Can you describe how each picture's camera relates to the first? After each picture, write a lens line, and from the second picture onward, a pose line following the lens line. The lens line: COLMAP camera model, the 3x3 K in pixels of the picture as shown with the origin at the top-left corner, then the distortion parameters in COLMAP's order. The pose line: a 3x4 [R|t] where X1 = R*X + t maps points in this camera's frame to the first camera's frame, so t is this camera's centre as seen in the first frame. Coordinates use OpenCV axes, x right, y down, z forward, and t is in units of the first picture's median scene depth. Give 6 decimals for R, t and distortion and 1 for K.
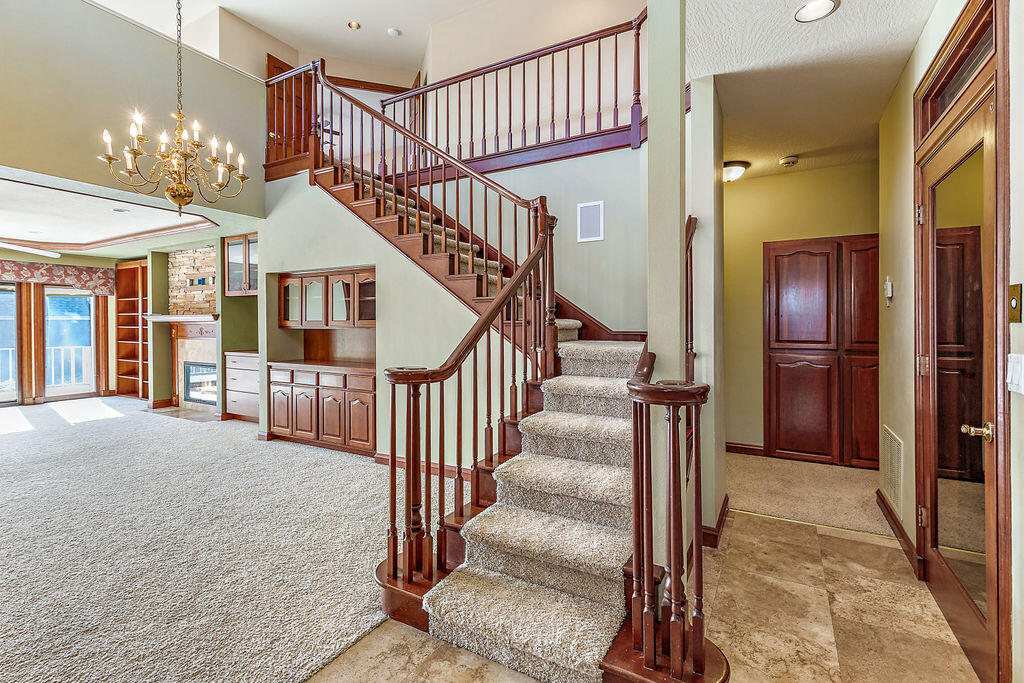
lens RADIAL K [[464.0, 0, 515.6], [0, 464.0, 326.6], [0, 0, 1]] dist [0.002185, -0.000484]
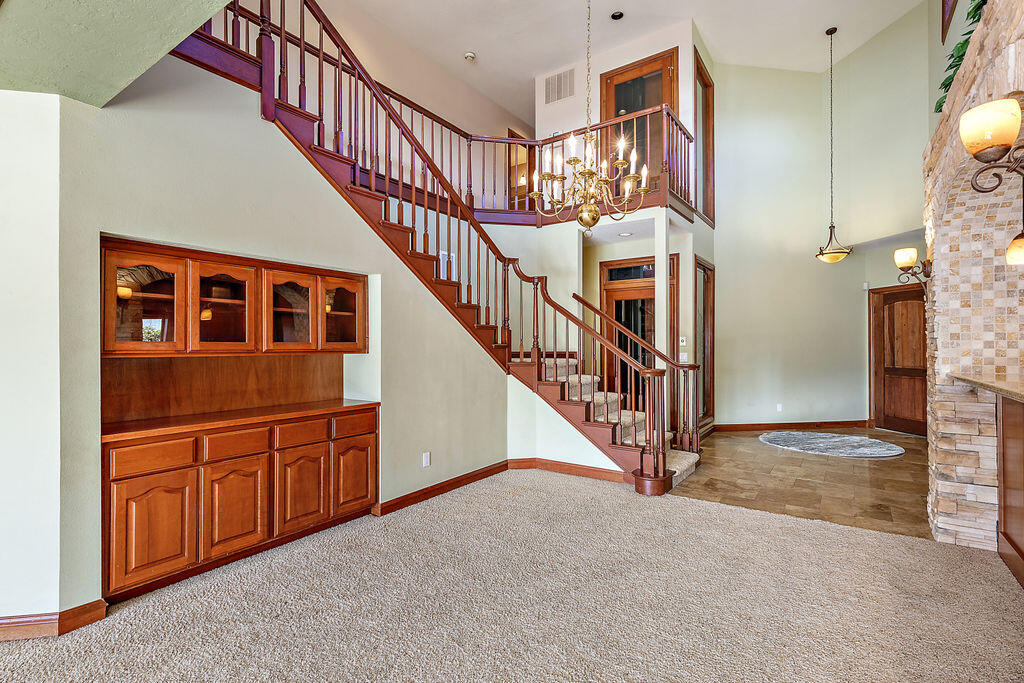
lens RADIAL K [[464.0, 0, 516.7], [0, 464.0, 343.3], [0, 0, 1]] dist [0.002185, -0.000484]
pose [[0.098503, 0.010750, 0.995079, -0.704050], [0.007652, 0.999904, -0.011560, -0.001983], [-0.995107, 0.008753, 0.098411, 0.433923]]
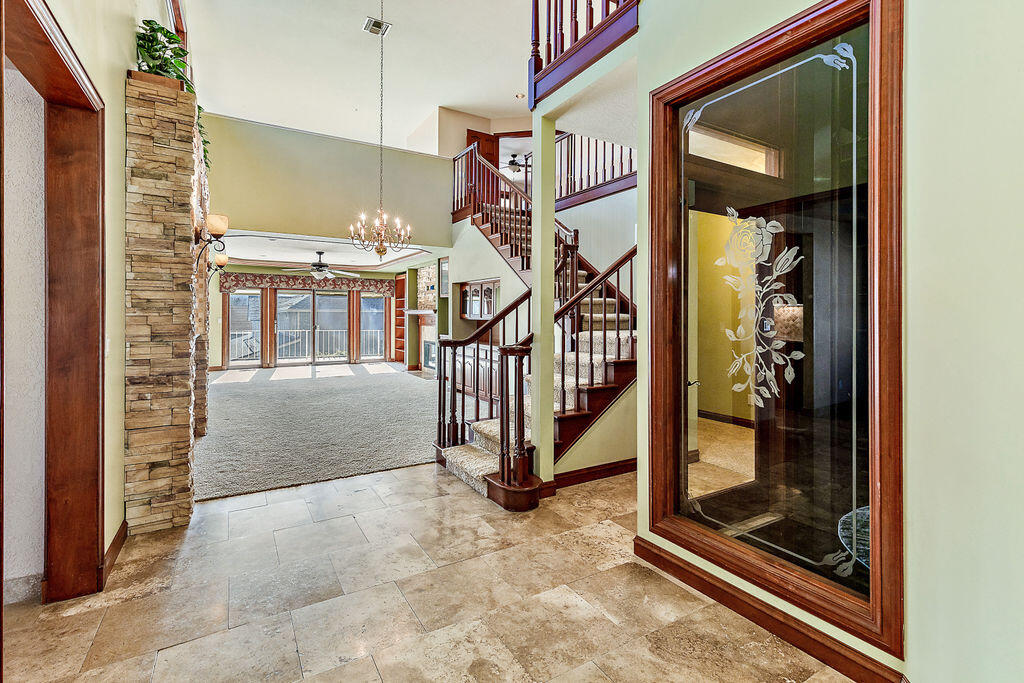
lens RADIAL K [[464.0, 0, 519.9], [0, 464.0, 315.3], [0, 0, 1]] dist [0.002185, -0.000484]
pose [[0.875033, 0.004964, -0.484038, 0.299493], [-0.009509, 0.999931, -0.006937, 0.000607], [0.483970, 0.010673, 0.875020, -0.174955]]
